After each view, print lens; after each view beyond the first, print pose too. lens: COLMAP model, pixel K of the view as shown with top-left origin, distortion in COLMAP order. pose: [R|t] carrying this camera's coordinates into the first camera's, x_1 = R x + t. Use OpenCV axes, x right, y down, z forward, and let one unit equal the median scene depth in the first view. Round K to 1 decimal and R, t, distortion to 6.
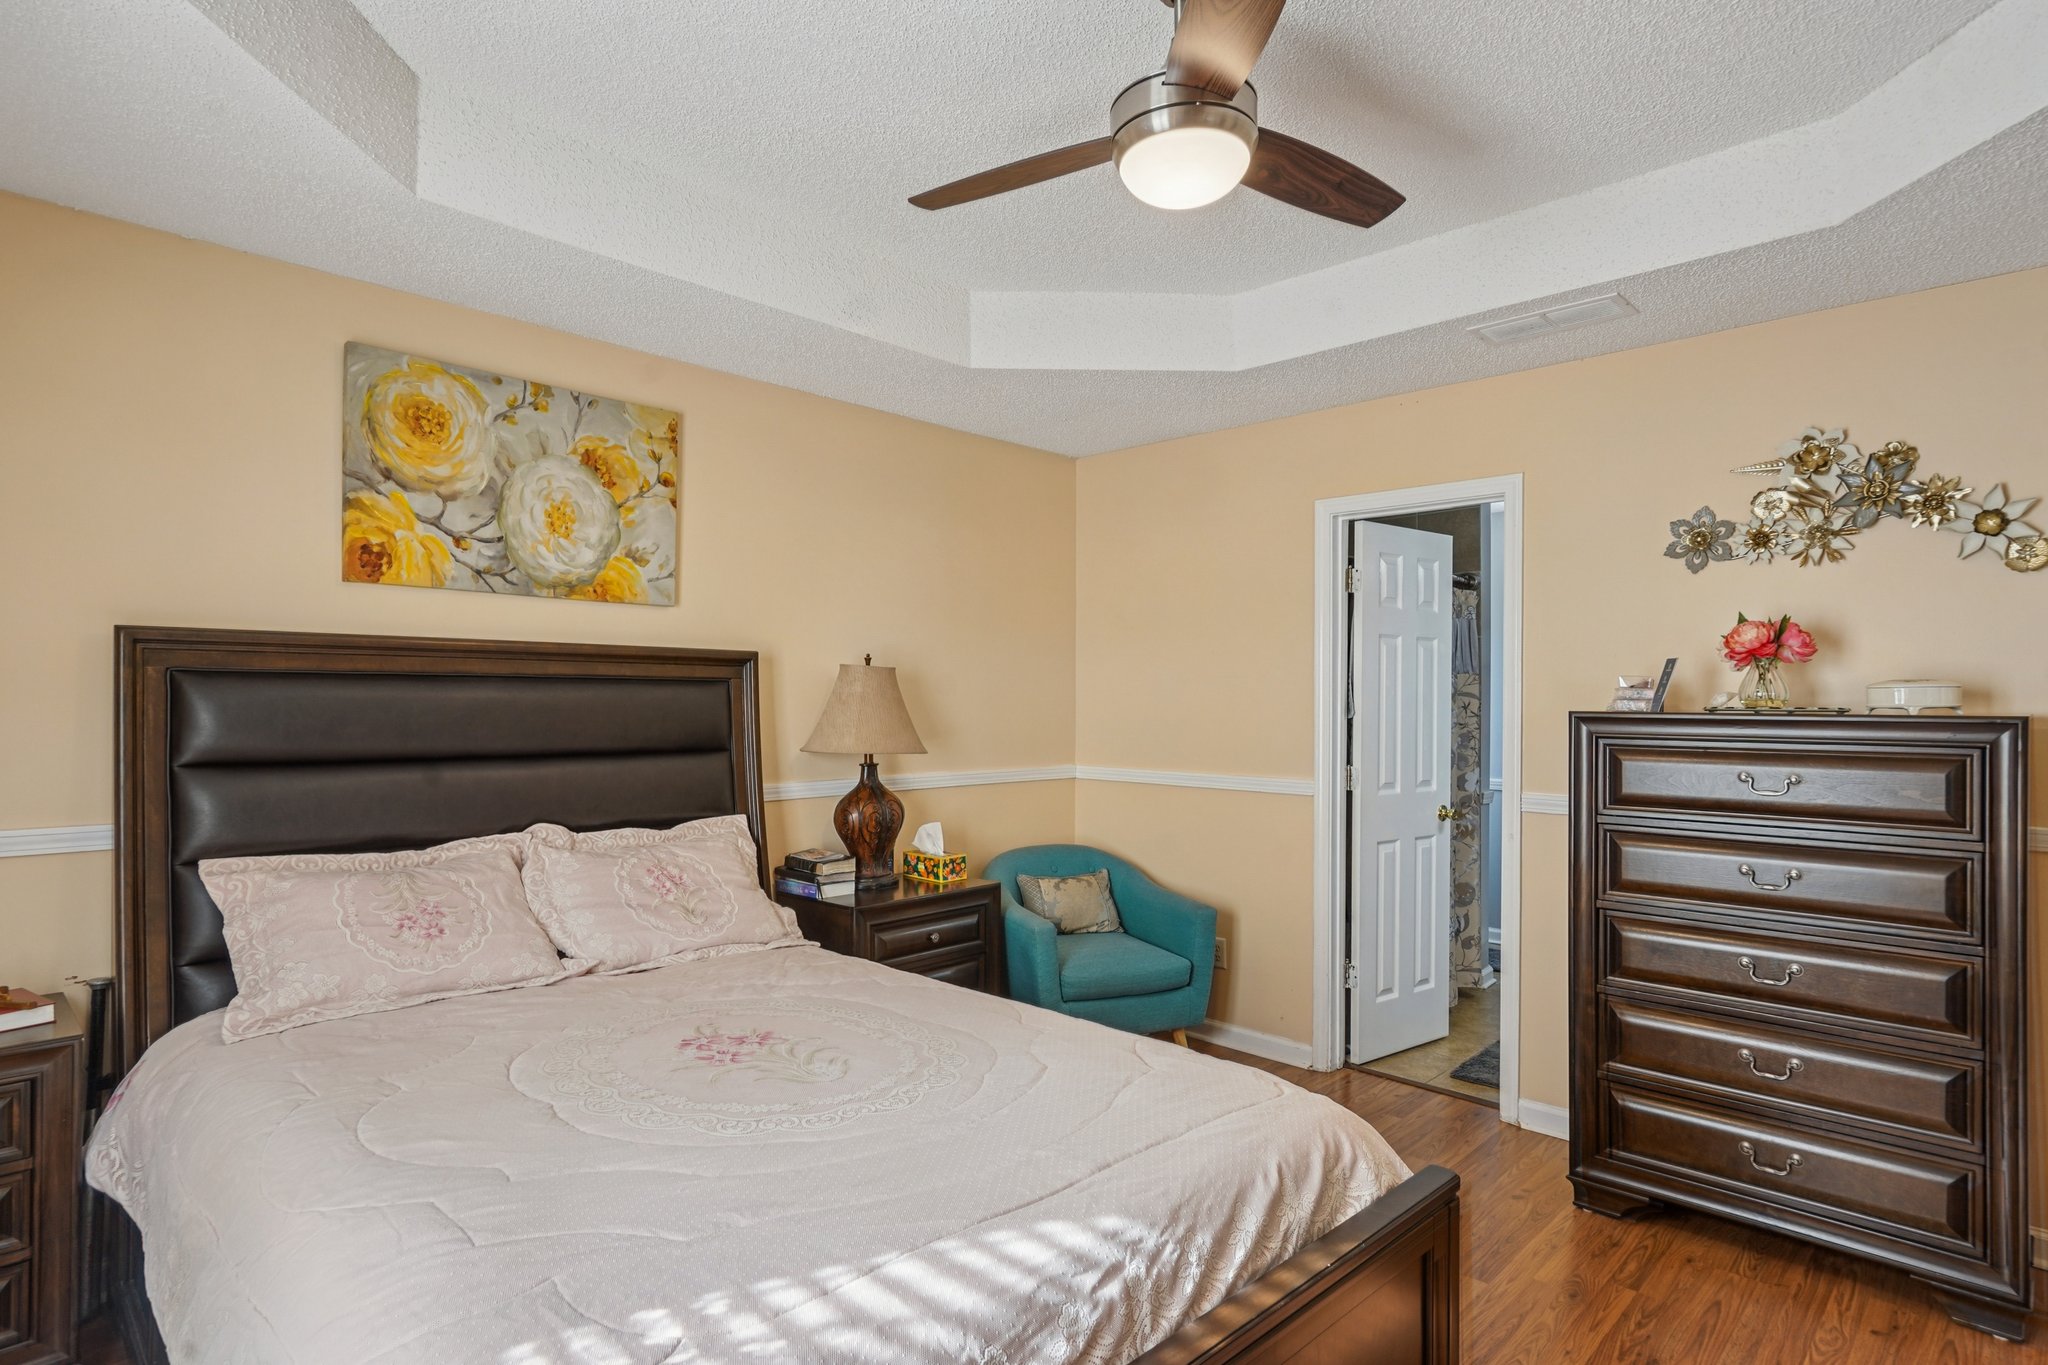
lens RADIAL K [[1057.7, 0, 1033.9], [0, 1057.7, 693.2], [0, 0, 1]] dist [0.001942, 0.000298]
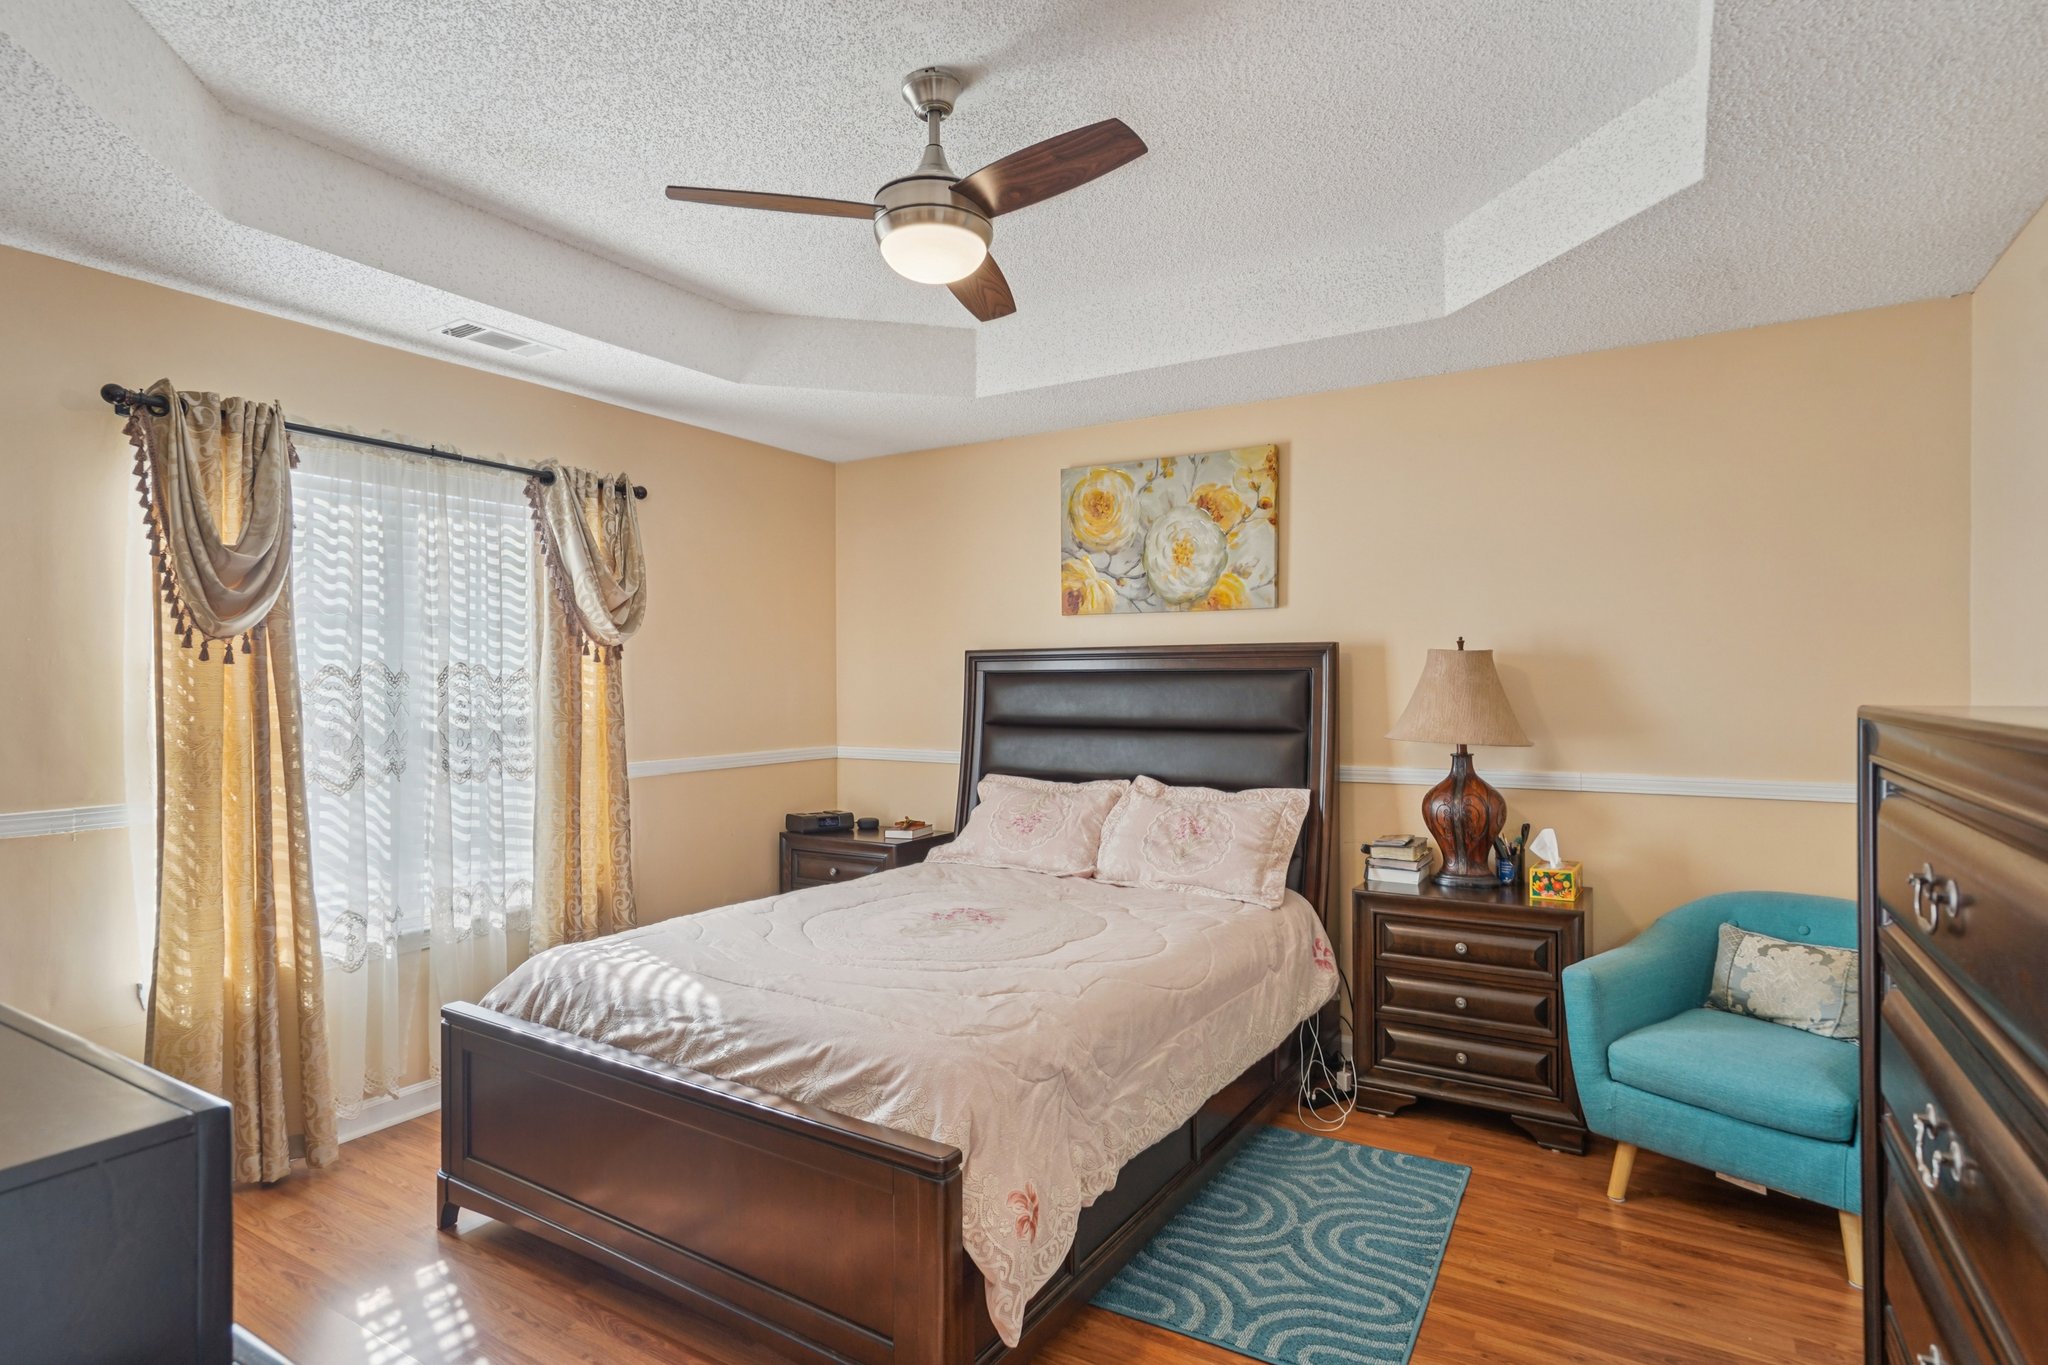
lens RADIAL K [[1057.7, 0, 1032.7], [0, 1057.7, 689.3], [0, 0, 1]] dist [0.001942, 0.000298]
pose [[0.228934, -0.001763, -0.973440, 0.835801], [0.008840, 0.999961, 0.000268, 0.006980], [0.973402, -0.008667, 0.228940, 0.516482]]
